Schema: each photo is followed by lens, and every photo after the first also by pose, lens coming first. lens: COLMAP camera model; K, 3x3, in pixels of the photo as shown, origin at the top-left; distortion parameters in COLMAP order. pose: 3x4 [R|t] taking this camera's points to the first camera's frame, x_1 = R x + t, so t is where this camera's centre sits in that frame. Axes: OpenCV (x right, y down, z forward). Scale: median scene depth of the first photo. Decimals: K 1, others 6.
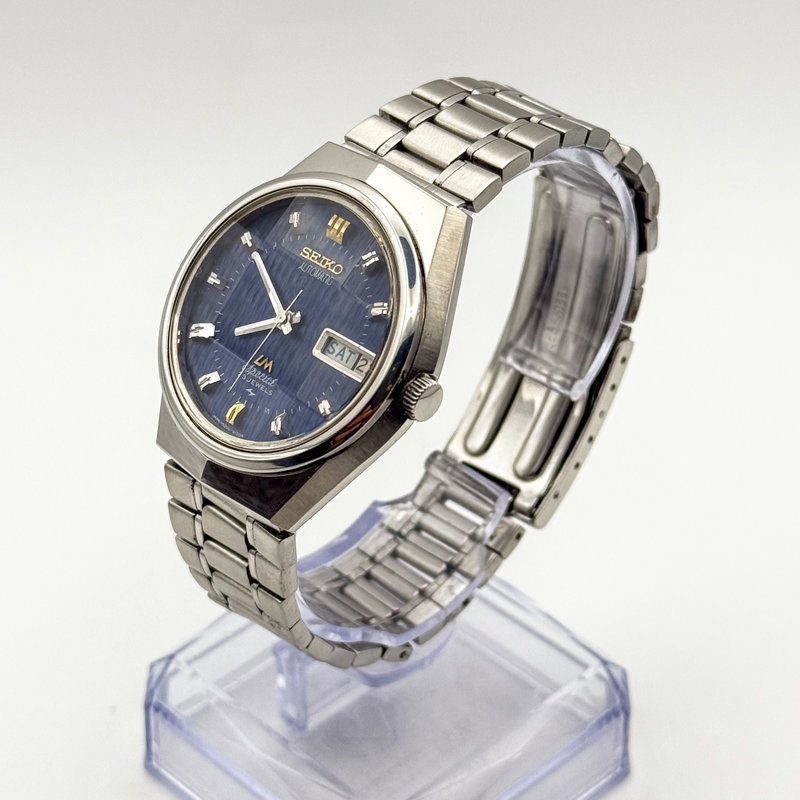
lens RADIAL K [[2097.6, 0, 400.0], [0, 2097.6, 400.0], [0, 0, 1]] dist [0.047362, 0.326285]
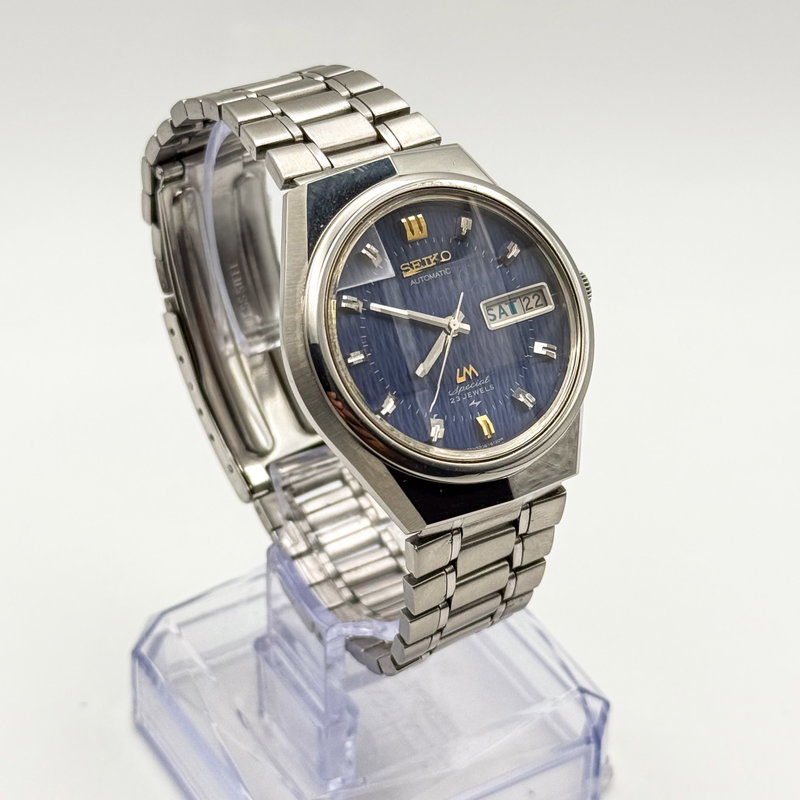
lens RADIAL K [[2097.6, 0, 400.0], [0, 2097.6, 400.0], [0, 0, 1]] dist [0.047362, 0.326285]
pose [[0.232336, -0.571050, 0.787351, -0.819498], [0.545750, 0.746601, 0.380453, -0.383273], [-0.805095, 0.341304, 0.485113, 0.523948]]
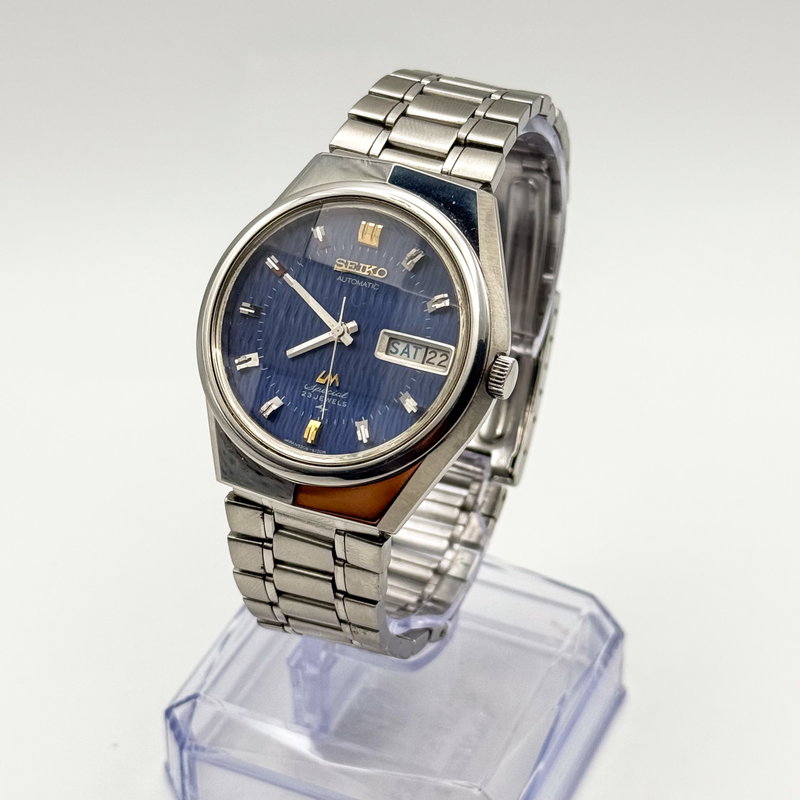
lens RADIAL K [[2097.6, 0, 400.0], [0, 2097.6, 400.0], [0, 0, 1]] dist [0.047362, 0.326285]
pose [[0.936975, -0.215156, 0.275292, -0.298776], [0.212974, 0.976312, 0.038171, -0.036587], [-0.276984, 0.022865, 0.960602, 0.017091]]
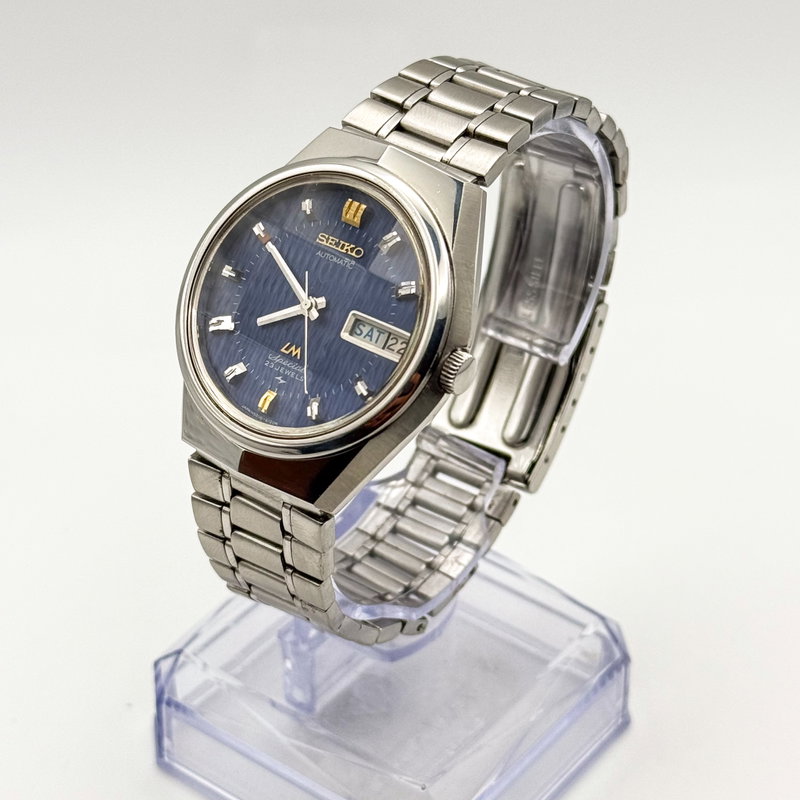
lens RADIAL K [[2097.6, 0, 400.0], [0, 2097.6, 400.0], [0, 0, 1]] dist [0.047362, 0.326285]
pose [[0.990676, -0.080099, 0.110205, -0.120314], [0.079307, 0.996783, 0.011561, -0.001165], [-0.110777, -0.002713, 0.993842, -0.009796]]
